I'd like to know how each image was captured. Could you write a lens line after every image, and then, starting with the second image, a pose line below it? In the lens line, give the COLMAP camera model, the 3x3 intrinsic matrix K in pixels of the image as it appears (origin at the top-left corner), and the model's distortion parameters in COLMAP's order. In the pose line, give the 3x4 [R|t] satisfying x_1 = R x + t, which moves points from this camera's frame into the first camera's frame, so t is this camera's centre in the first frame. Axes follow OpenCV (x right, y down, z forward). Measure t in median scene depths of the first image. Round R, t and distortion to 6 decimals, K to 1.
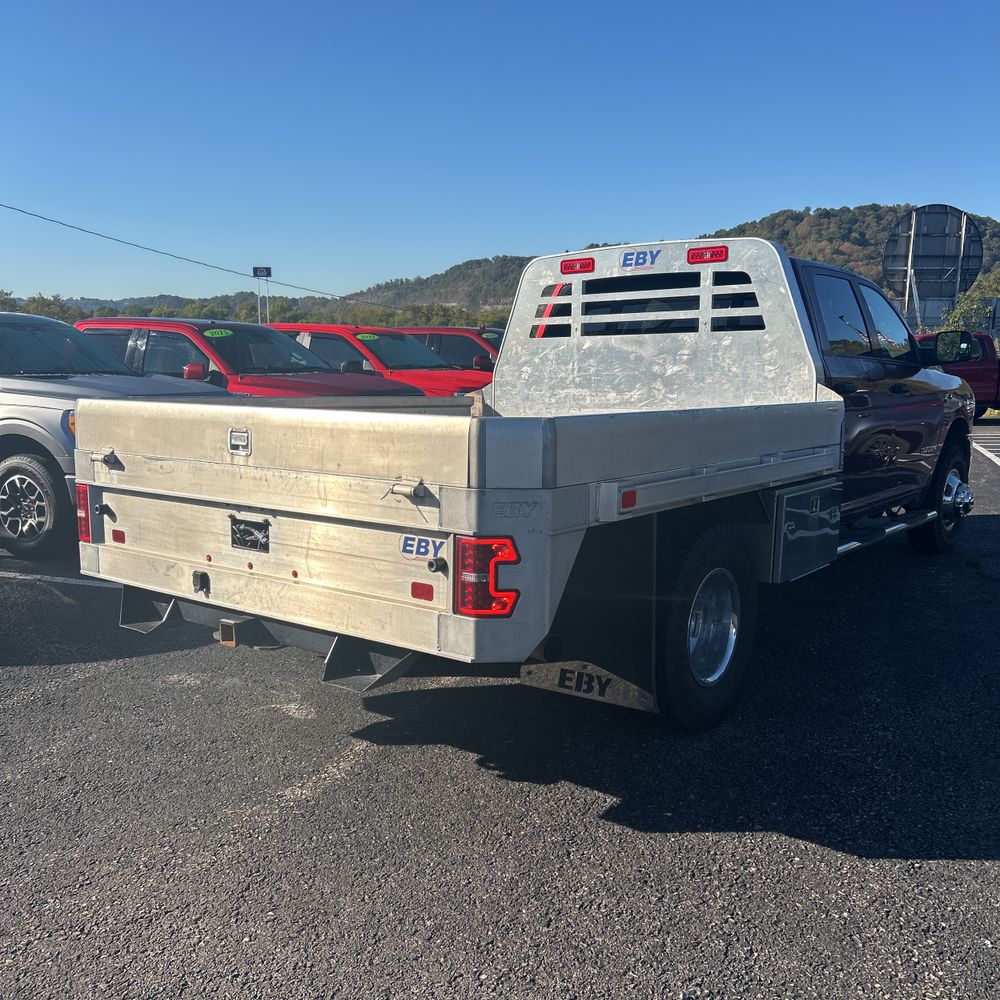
lens RADIAL K [[993.7, 0, 493.9], [0, 993.7, 498.8], [0, 0, 1]] dist [0.057824, -0.033842]
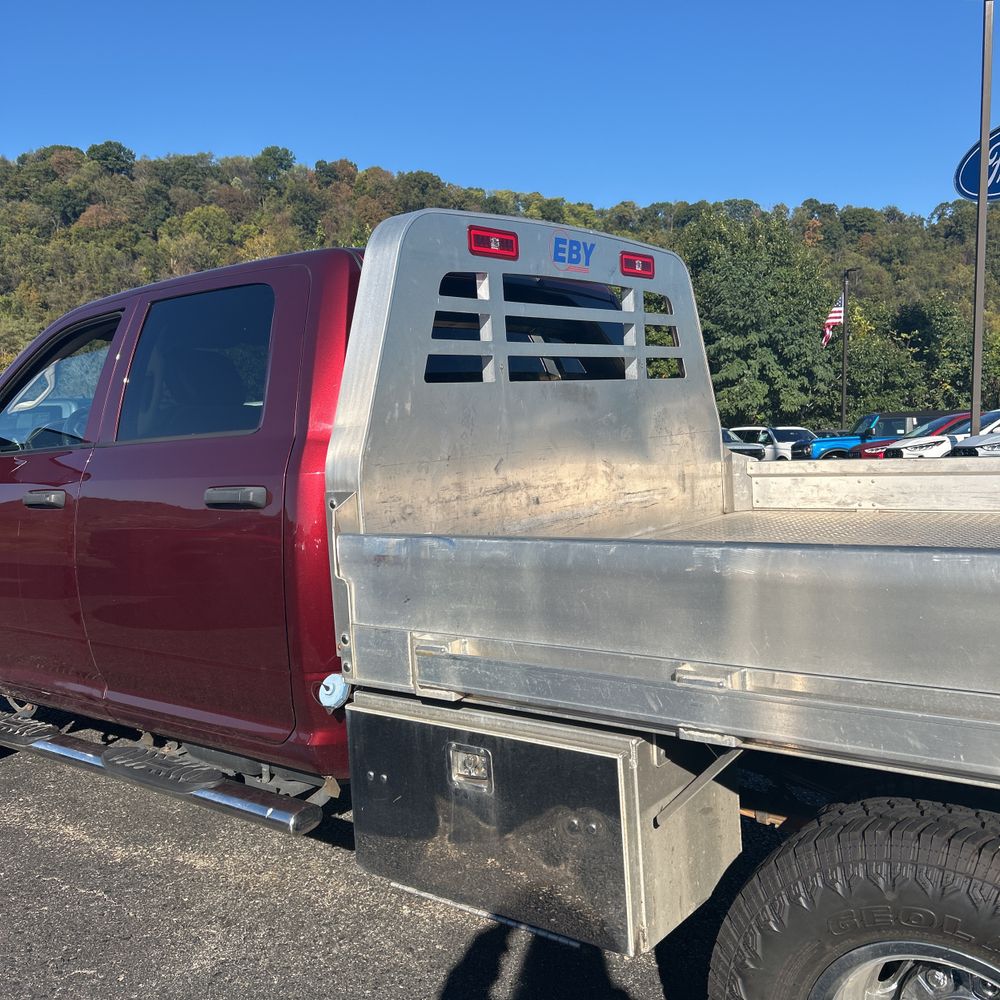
lens RADIAL K [[998.9, 0, 500.0], [0, 998.9, 500.0], [0, 0, 1]] dist [0.020689, 0.001832]
pose [[0.008210, -0.083858, 0.996444, -0.470446], [0.180334, 0.980264, 0.081011, -0.160831], [-0.983571, 0.179028, 0.023170, 1.104926]]
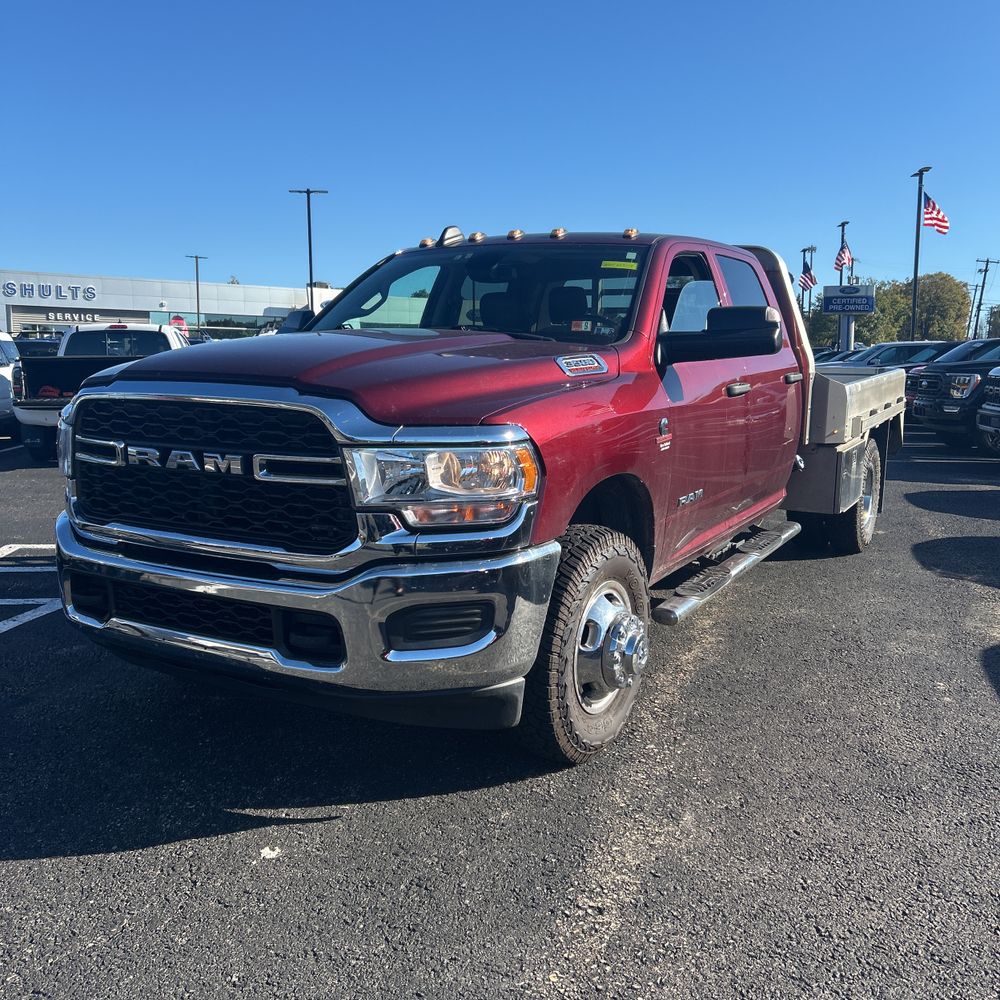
lens RADIAL K [[999.8, 0, 500.0], [0, 999.8, 500.0], [0, 0, 1]] dist [0.115863, -0.006822]
pose [[-0.988626, 0.019367, -0.149141, -0.391631], [-0.024454, 0.957775, 0.286477, -0.173532], [0.148392, 0.286866, -0.946408, 1.196832]]
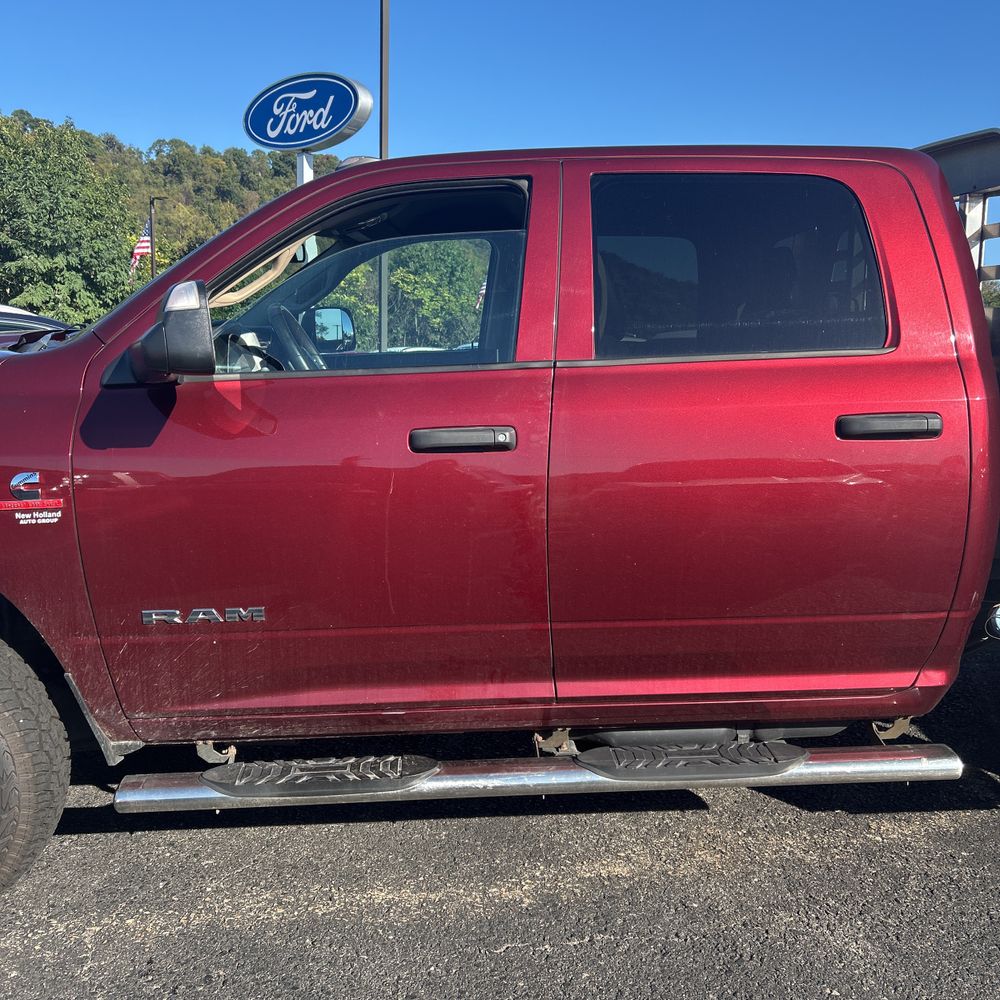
lens RADIAL K [[993.7, 0, 493.9], [0, 993.7, 498.8], [0, 0, 1]] dist [0.057824, -0.033842]
pose [[-0.649547, -0.122628, 0.750367, -0.447487], [0.107727, 0.962108, 0.250485, -0.167879], [-0.752651, 0.243537, -0.611724, 1.151399]]
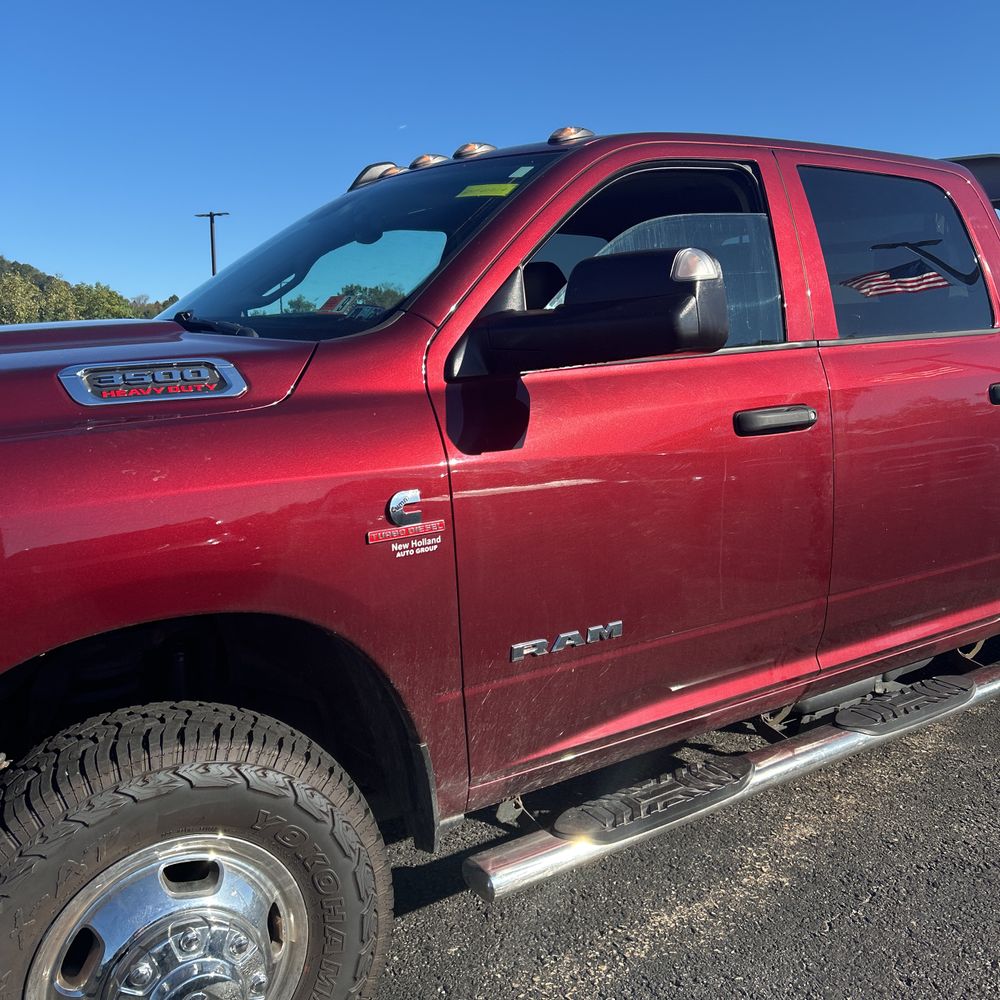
lens RADIAL K [[993.7, 0, 493.9], [0, 993.7, 498.8], [0, 0, 1]] dist [0.057824, -0.033842]
pose [[-0.950038, -0.030048, 0.310684, -0.420666], [0.060369, 0.958874, 0.277339, -0.168871], [-0.306240, 0.282238, -0.909153, 1.166142]]
